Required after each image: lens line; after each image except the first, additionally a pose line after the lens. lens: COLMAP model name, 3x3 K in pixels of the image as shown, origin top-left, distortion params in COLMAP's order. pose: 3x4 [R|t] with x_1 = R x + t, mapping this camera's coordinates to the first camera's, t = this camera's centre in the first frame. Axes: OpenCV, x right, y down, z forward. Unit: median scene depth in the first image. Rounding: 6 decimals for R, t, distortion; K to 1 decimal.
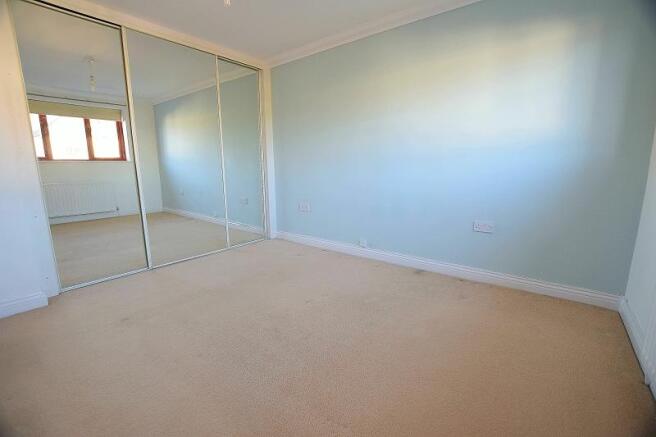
lens RADIAL K [[285.9, 0, 328.0], [0, 285.9, 218.5], [0, 0, 1]] dist [-0.027297, -0.000057]
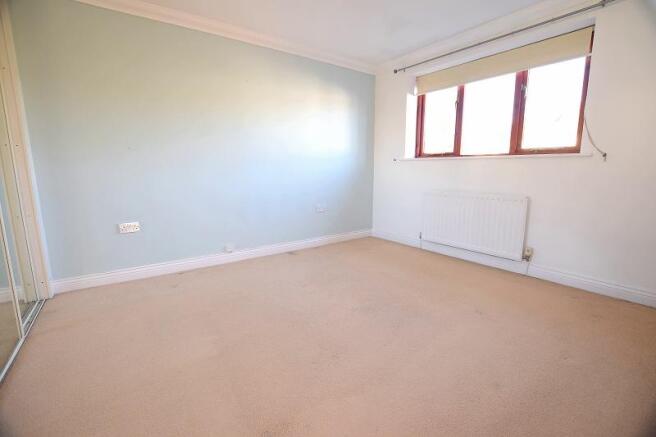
lens RADIAL K [[285.9, 0, 328.0], [0, 285.9, 218.5], [0, 0, 1]] dist [-0.027297, -0.000057]
pose [[0.260209, -0.150065, 0.953820, -0.789787], [0.172519, 0.979178, 0.106990, -0.064084], [-0.950015, 0.136712, 0.280680, 0.470951]]
